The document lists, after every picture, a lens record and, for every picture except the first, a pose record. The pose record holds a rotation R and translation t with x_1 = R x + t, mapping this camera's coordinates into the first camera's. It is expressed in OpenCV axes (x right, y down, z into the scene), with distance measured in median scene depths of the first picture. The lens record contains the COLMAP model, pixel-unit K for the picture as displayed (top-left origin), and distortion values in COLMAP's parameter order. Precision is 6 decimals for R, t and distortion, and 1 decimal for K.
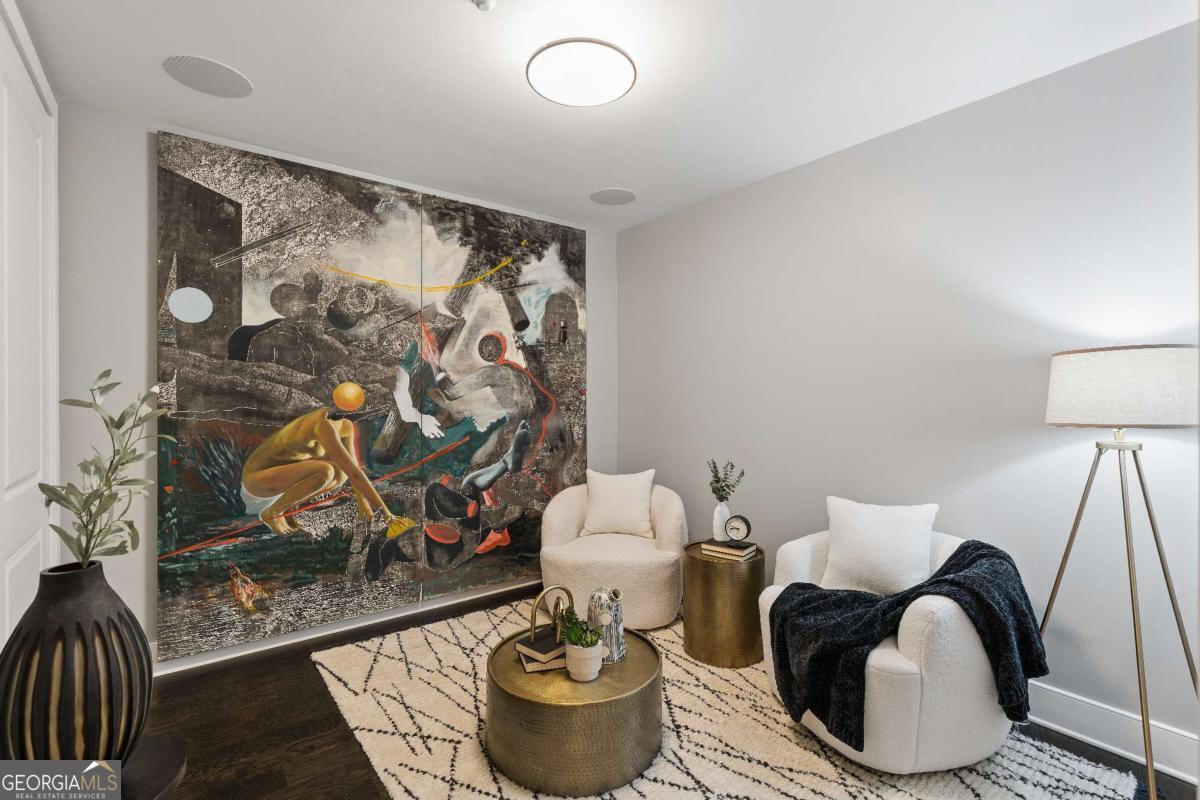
lens RADIAL K [[546.5, 0, 599.0], [0, 546.5, 399.5], [0, 0, 1]] dist [-0.005544, 0.001530]
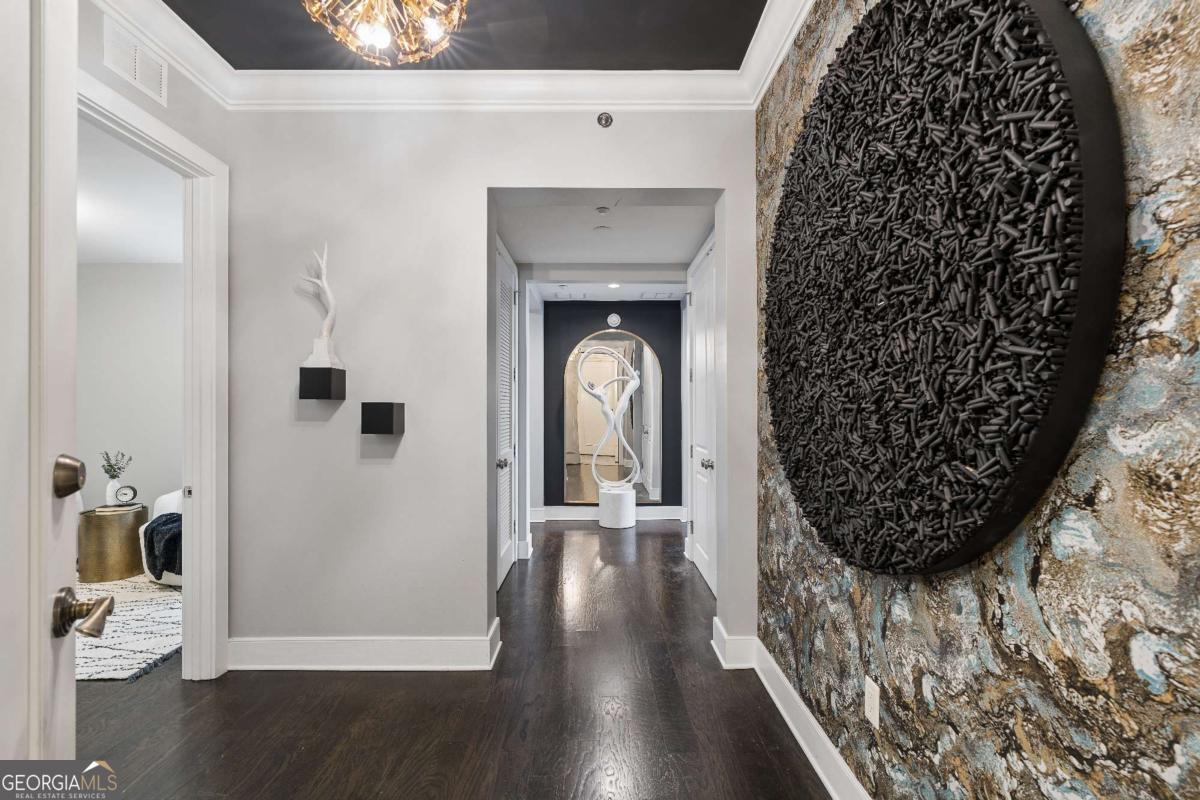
lens RADIAL K [[546.5, 0, 598.0], [0, 546.5, 403.5], [0, 0, 1]] dist [-0.005544, 0.001530]
pose [[0.612619, 0.003477, 0.790371, -0.150671], [0.003896, 0.999965, -0.007418, -0.005846], [-0.790369, 0.007624, 0.612584, -1.016850]]
